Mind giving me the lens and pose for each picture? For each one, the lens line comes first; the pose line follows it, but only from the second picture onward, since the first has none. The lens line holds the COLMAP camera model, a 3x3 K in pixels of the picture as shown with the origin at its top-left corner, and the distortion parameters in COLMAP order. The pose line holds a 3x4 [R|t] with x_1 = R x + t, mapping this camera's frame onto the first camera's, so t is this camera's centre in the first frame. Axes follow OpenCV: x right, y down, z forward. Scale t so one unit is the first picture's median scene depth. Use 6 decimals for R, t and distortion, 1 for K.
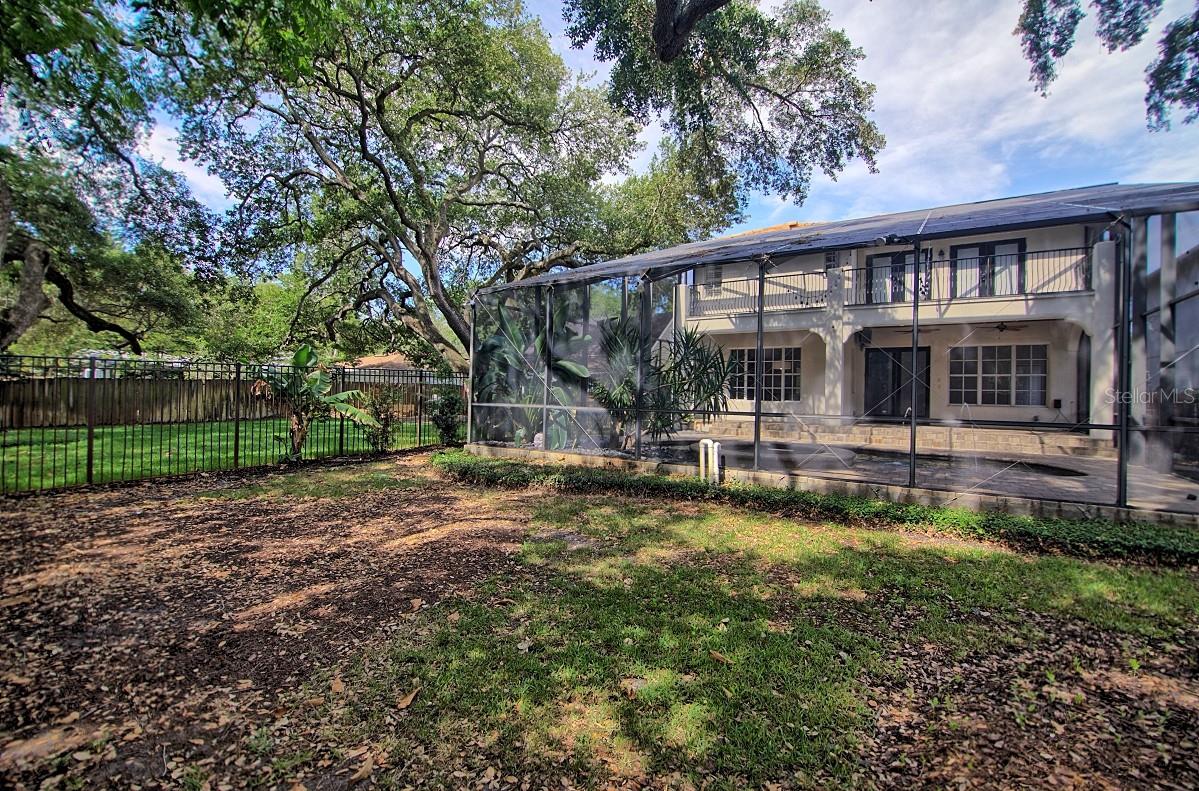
lens RADIAL K [[536.8, 0, 599.5], [0, 536.8, 395.5], [0, 0, 1]] dist [-0.003590, -0.000481]
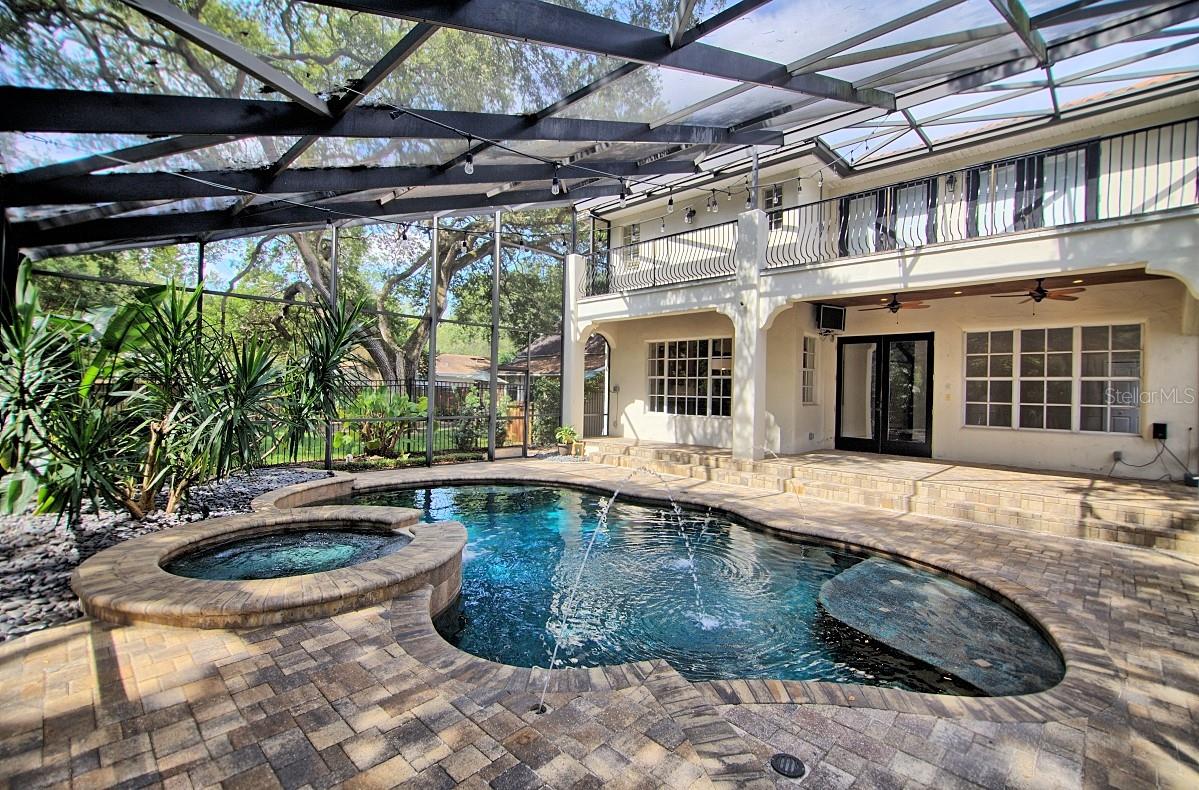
lens RADIAL K [[530.8, 0, 599.5], [0, 530.8, 395.0], [0, 0, 1]] dist [-0.004302, -0.000636]
pose [[0.978244, 0.006360, -0.207361, 0.379042], [-0.006522, 0.999979, -0.000098, -0.016448], [0.207356, 0.001449, 0.978264, 0.329496]]
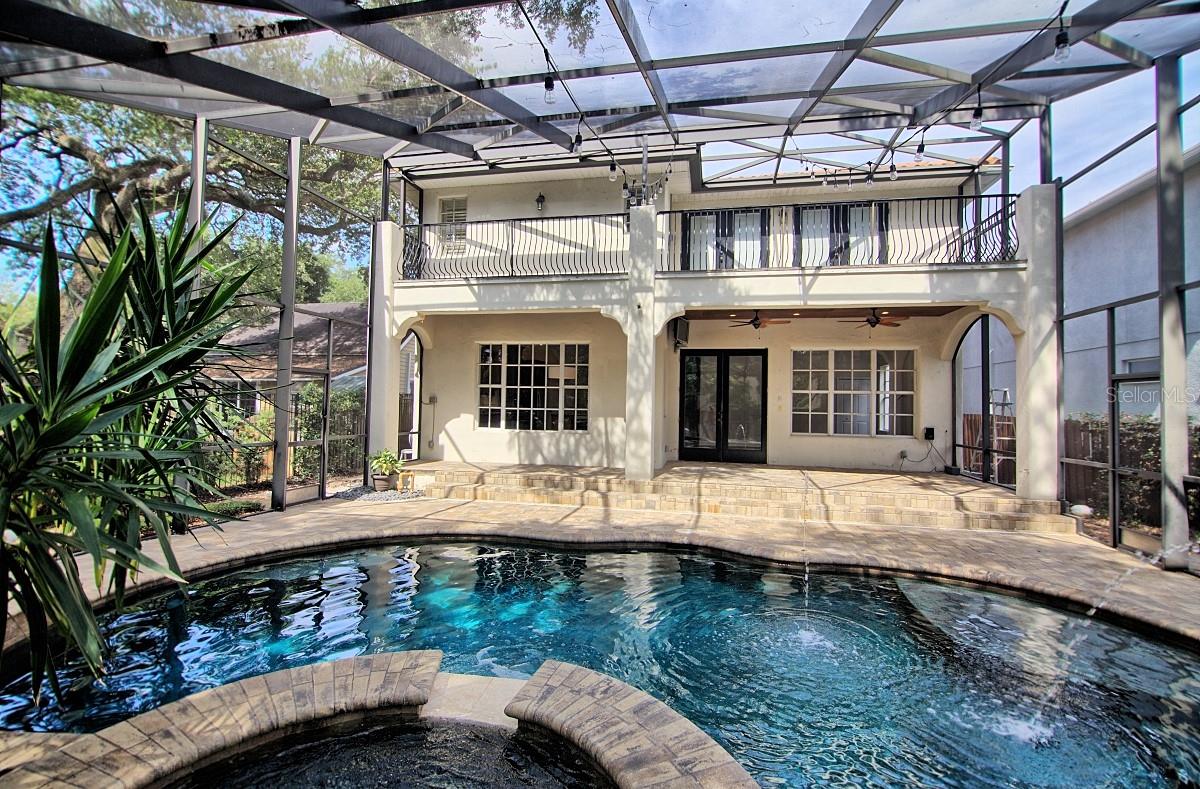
lens RADIAL K [[534.6, 0, 600.0], [0, 534.6, 394.5], [0, 0, 1]] dist [0.000864, 0.000253]
pose [[0.937865, 0.007233, 0.346925, 0.188225], [-0.001032, 0.999836, -0.018055, -0.021413], [-0.346999, 0.016575, 0.937719, 0.453008]]
